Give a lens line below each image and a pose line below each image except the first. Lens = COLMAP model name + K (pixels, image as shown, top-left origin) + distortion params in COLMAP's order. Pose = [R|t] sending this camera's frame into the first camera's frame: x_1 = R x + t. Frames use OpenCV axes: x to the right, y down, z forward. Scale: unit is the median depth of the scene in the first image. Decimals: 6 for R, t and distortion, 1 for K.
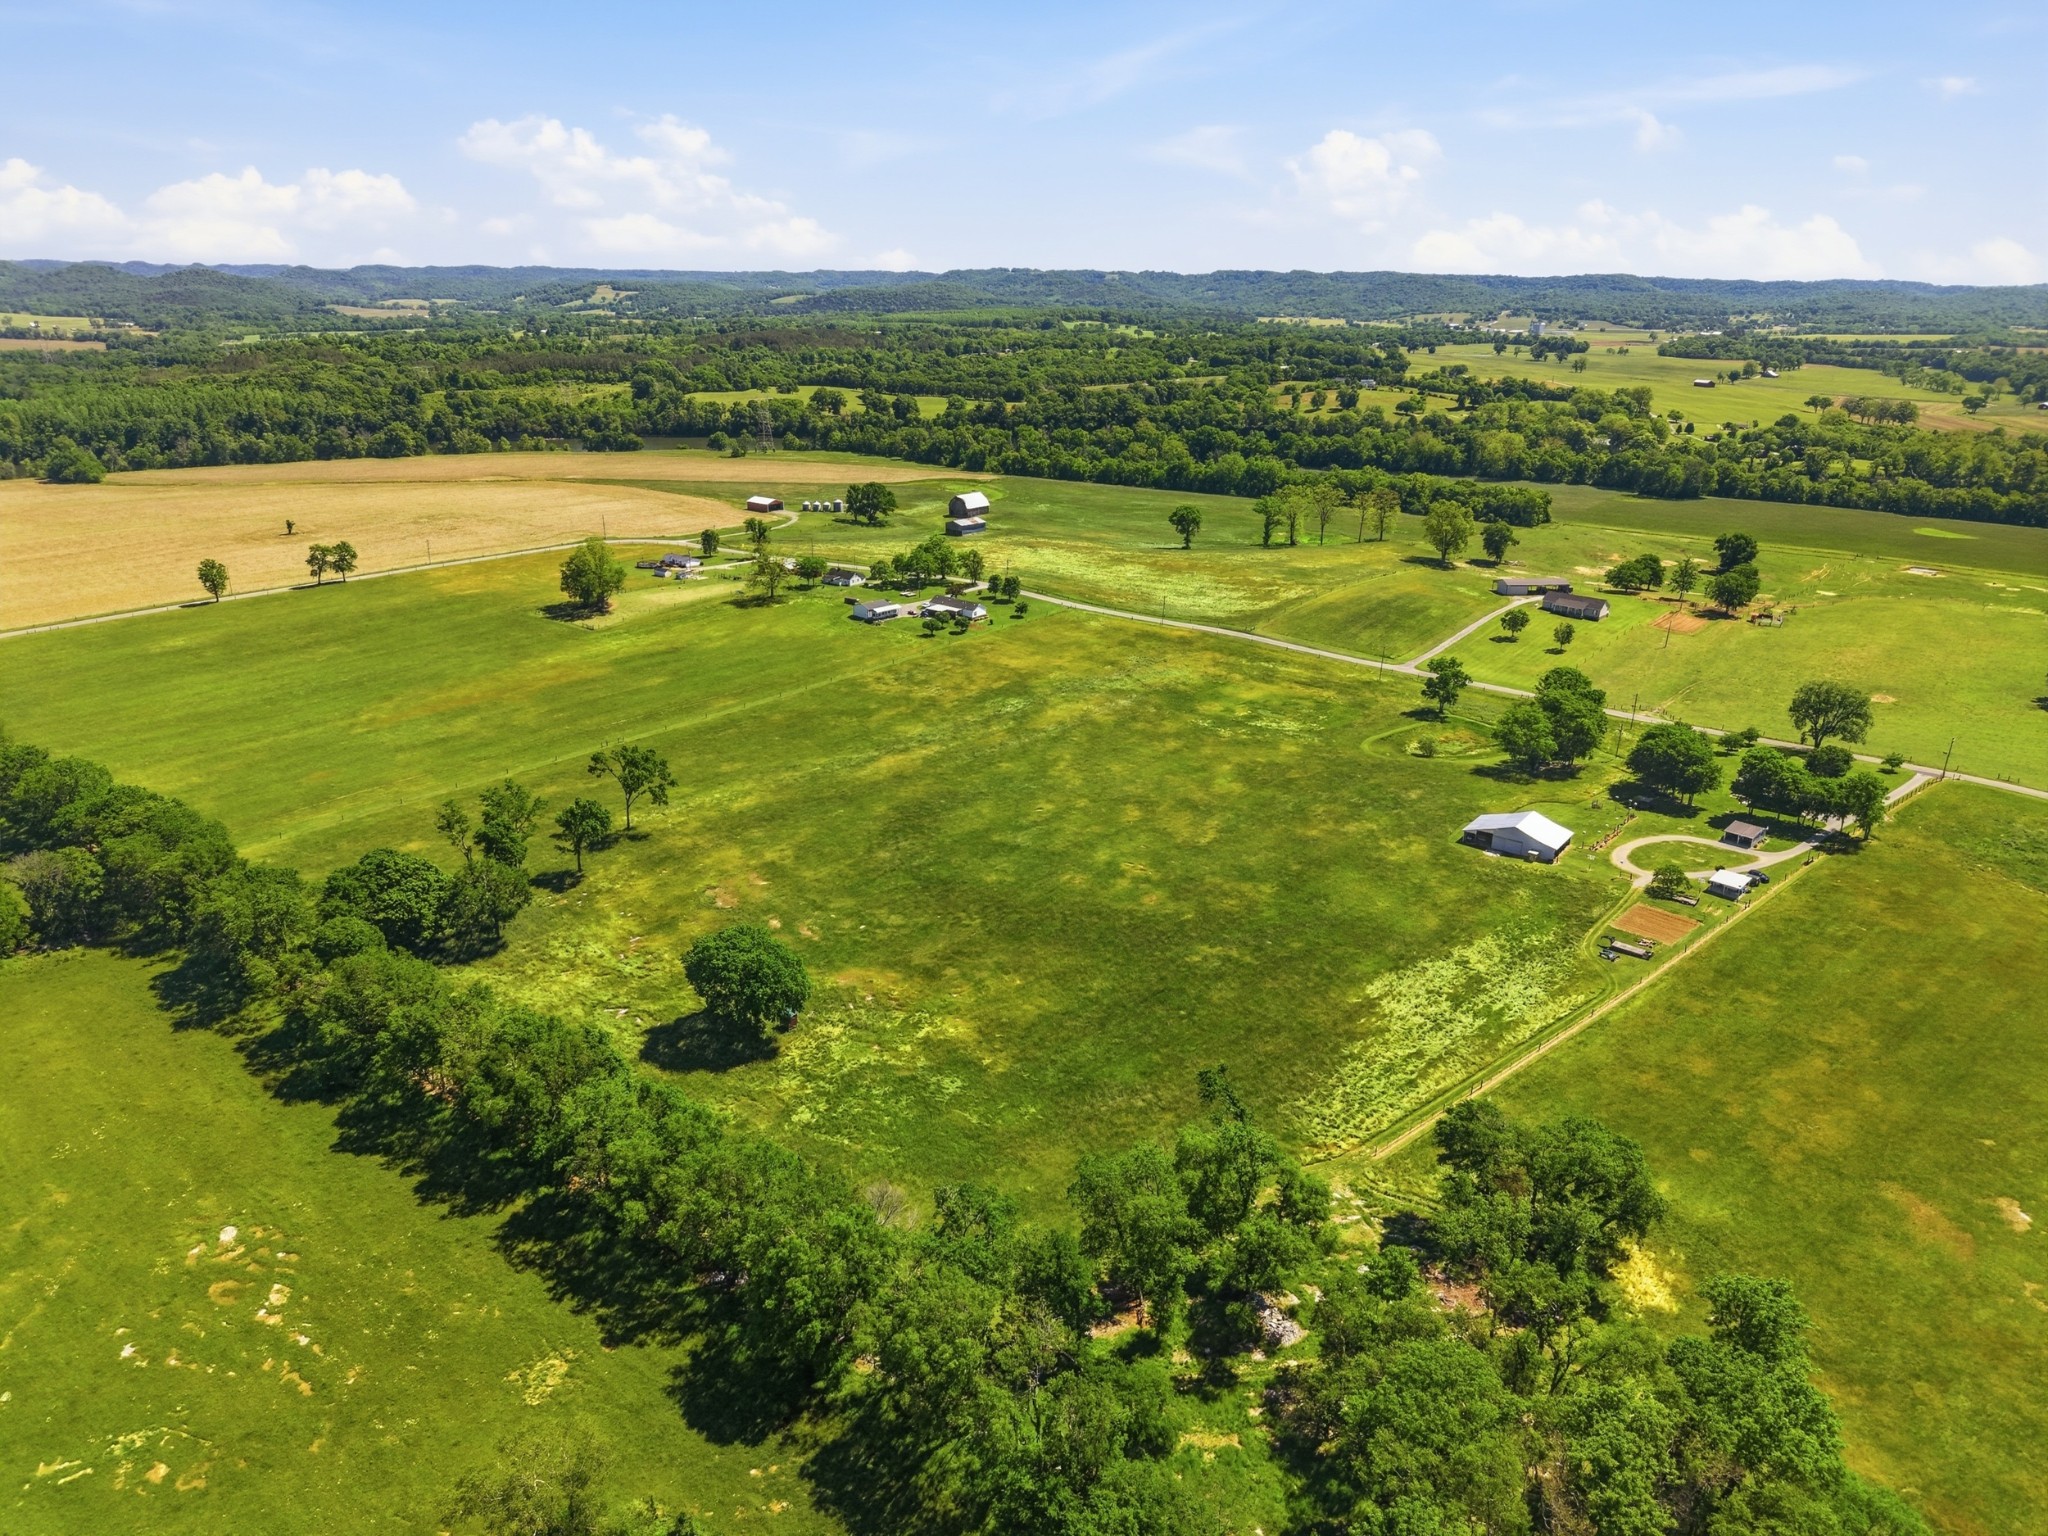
lens RADIAL K [[1373.8, 0, 1031.0], [0, 1373.8, 785.1], [0, 0, 1]] dist [0.021384, -0.026942]
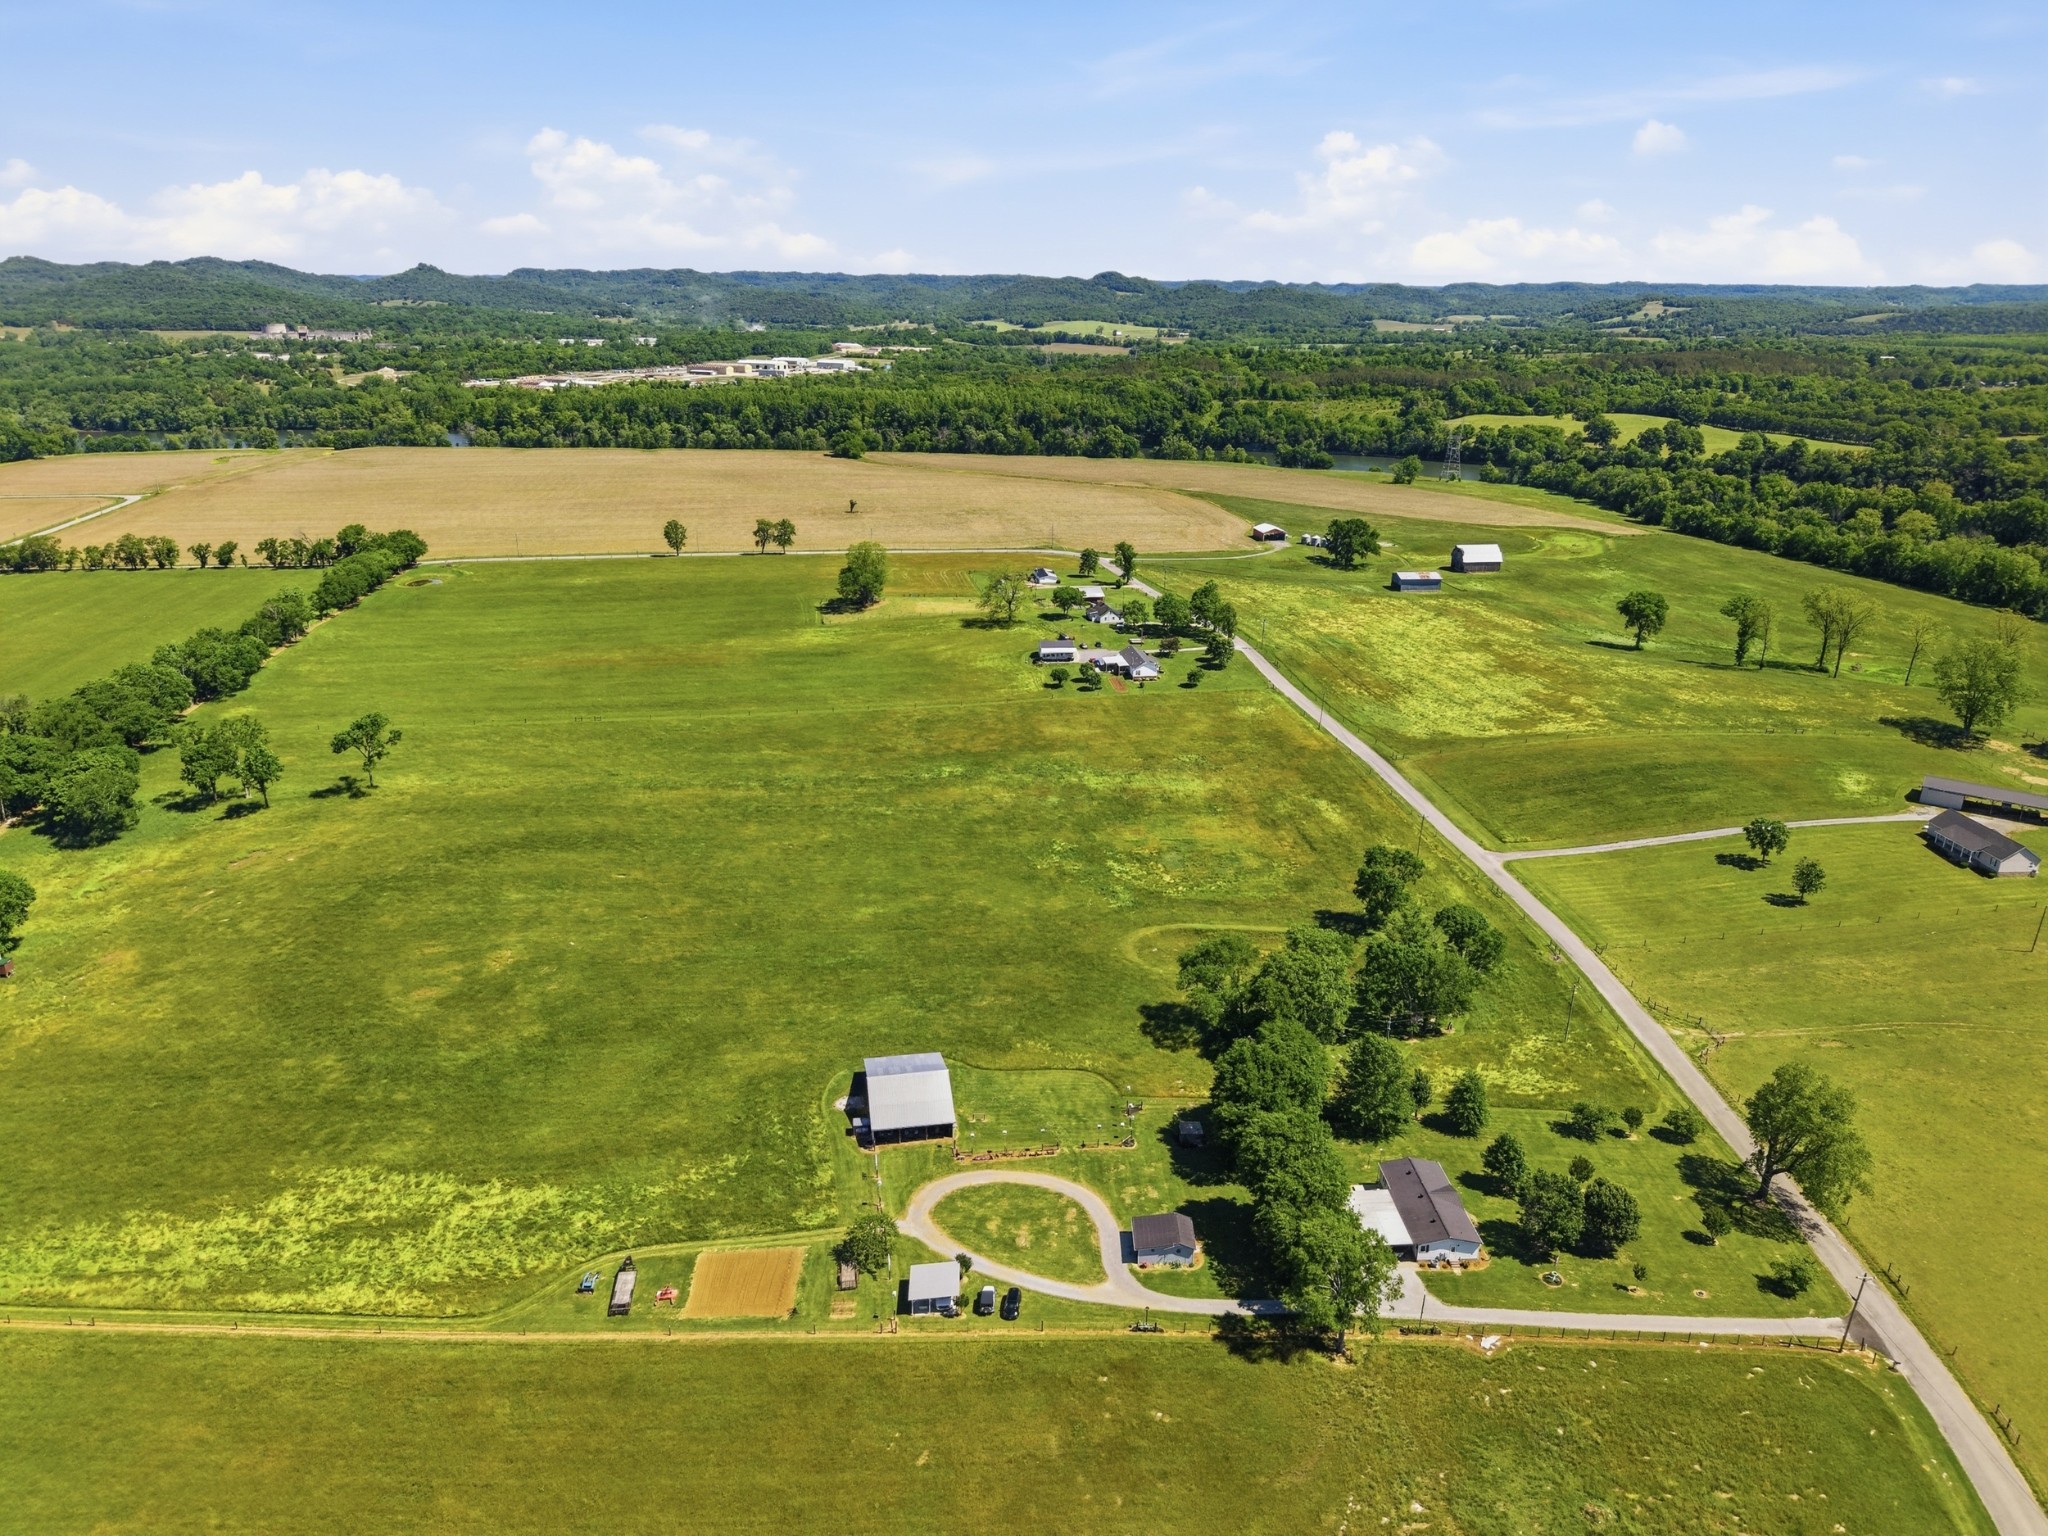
lens RADIAL K [[1373.8, 0, 1018.5], [0, 1373.8, 763.1], [0, 0, 1]] dist [0.021384, -0.026942]
pose [[0.730426, 0.217990, -0.647269, 0.432466], [-0.234126, 0.970193, 0.062541, -0.096534], [0.641609, 0.105861, 0.759692, 0.272383]]
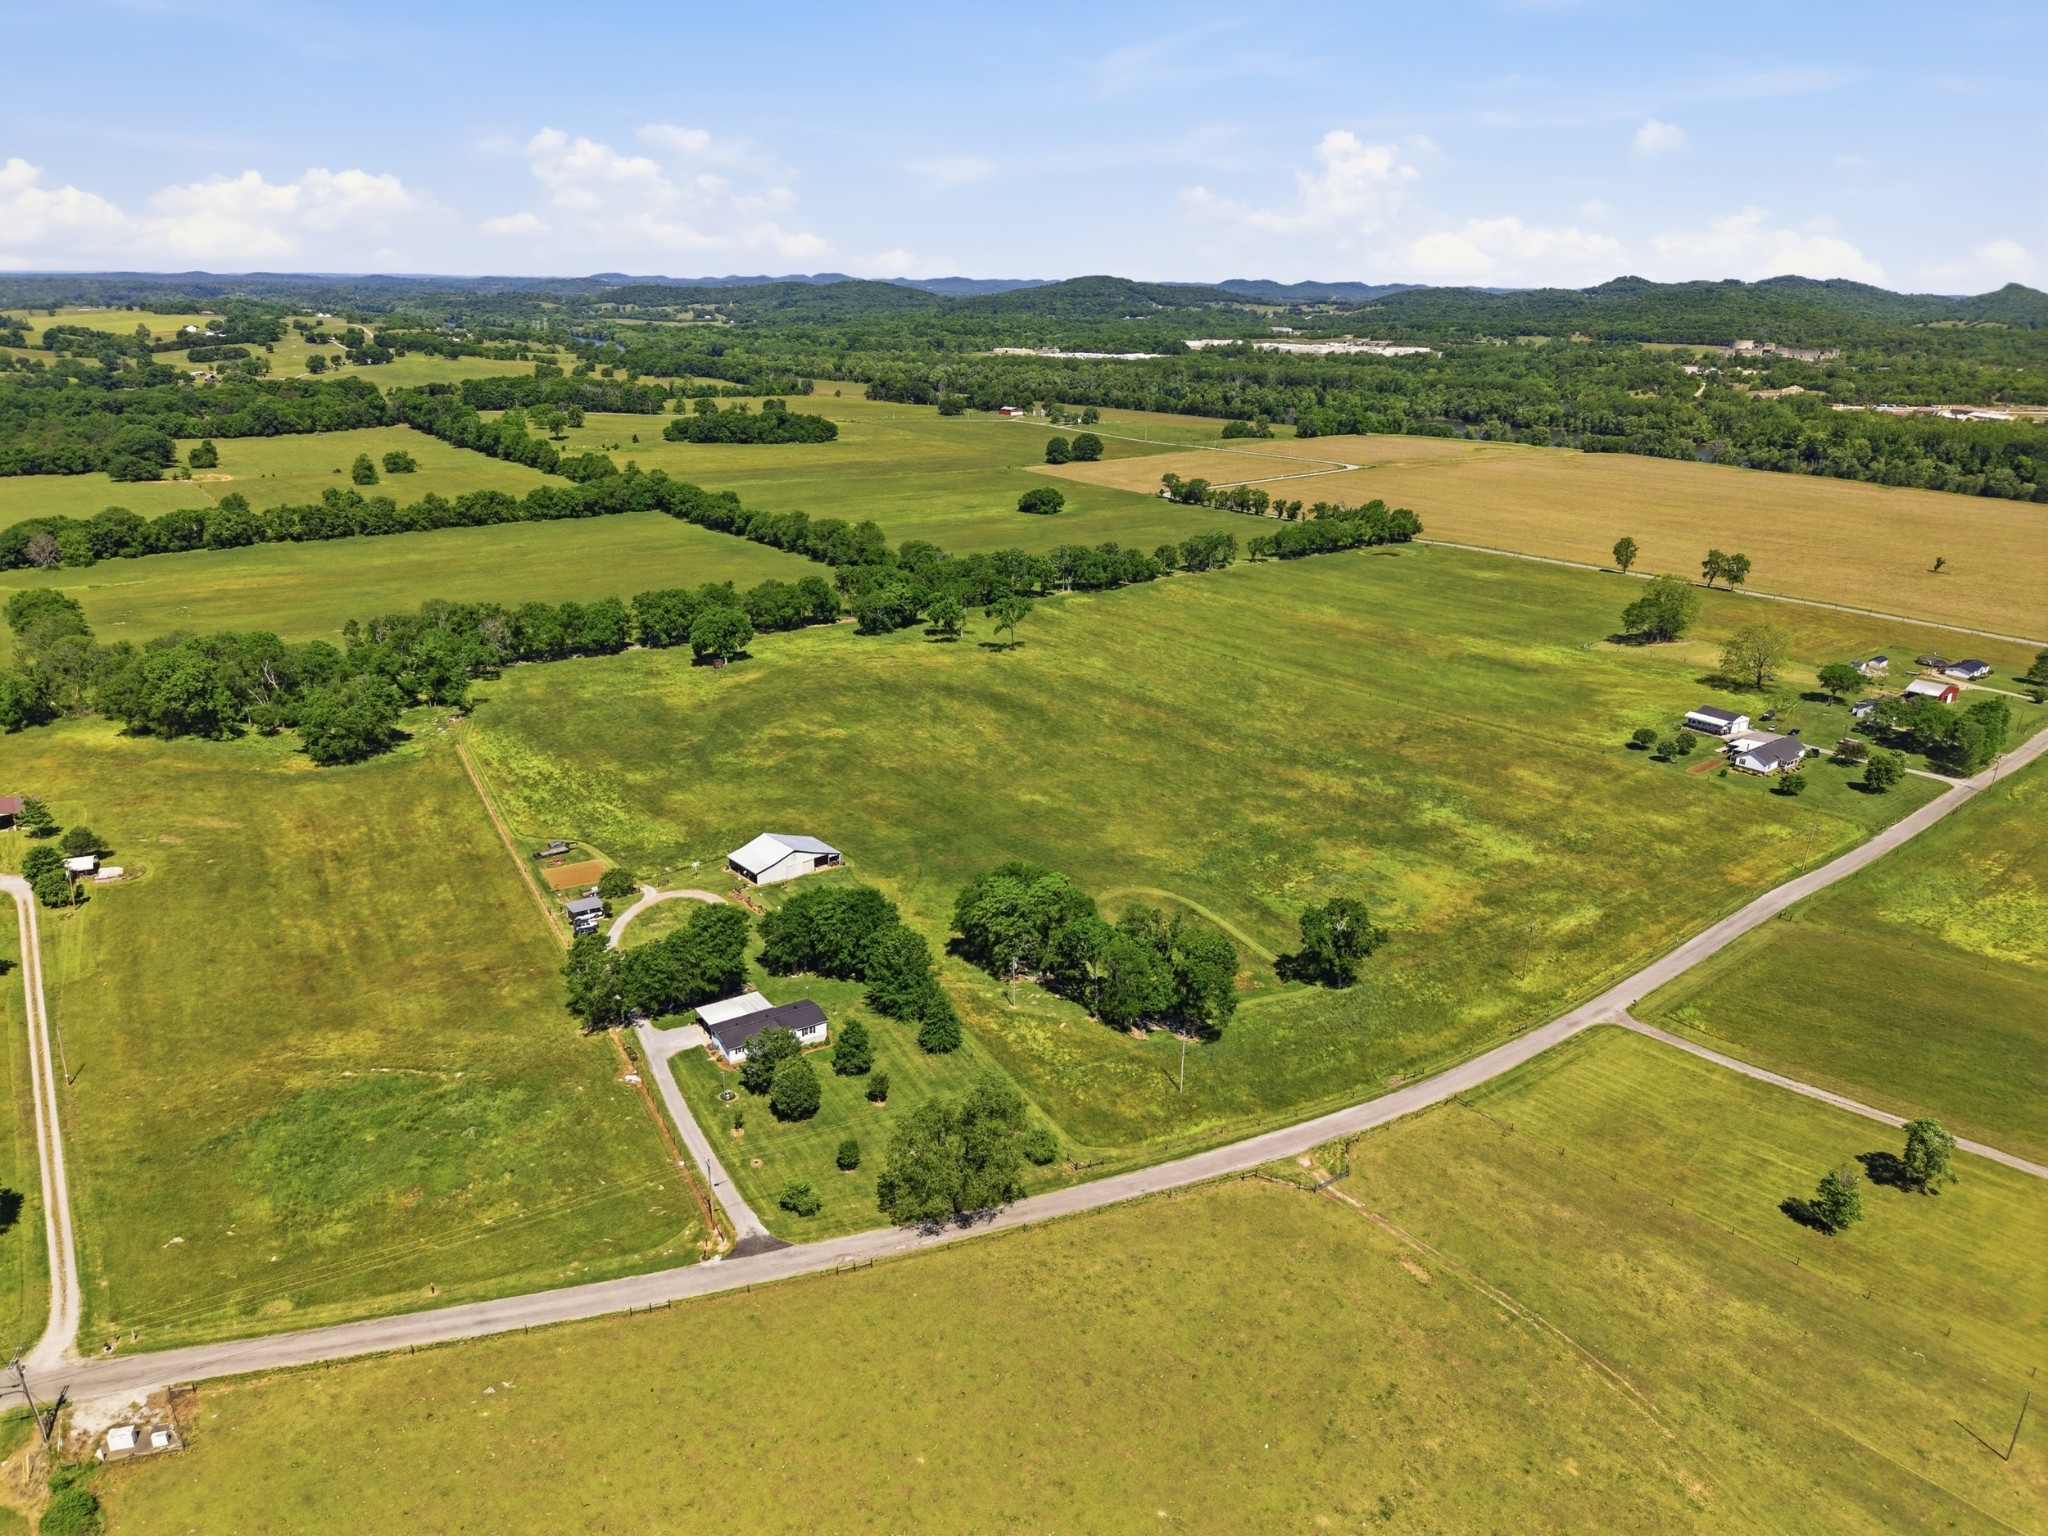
lens RADIAL K [[1373.8, 0, 1022.7], [0, 1373.8, 763.8], [0, 0, 1]] dist [0.021384, -0.026942]
pose [[-0.218496, 0.305263, -0.926863, 0.641781], [-0.349684, 0.862243, 0.366414, -0.232805], [0.911033, 0.404169, -0.081651, 0.651515]]
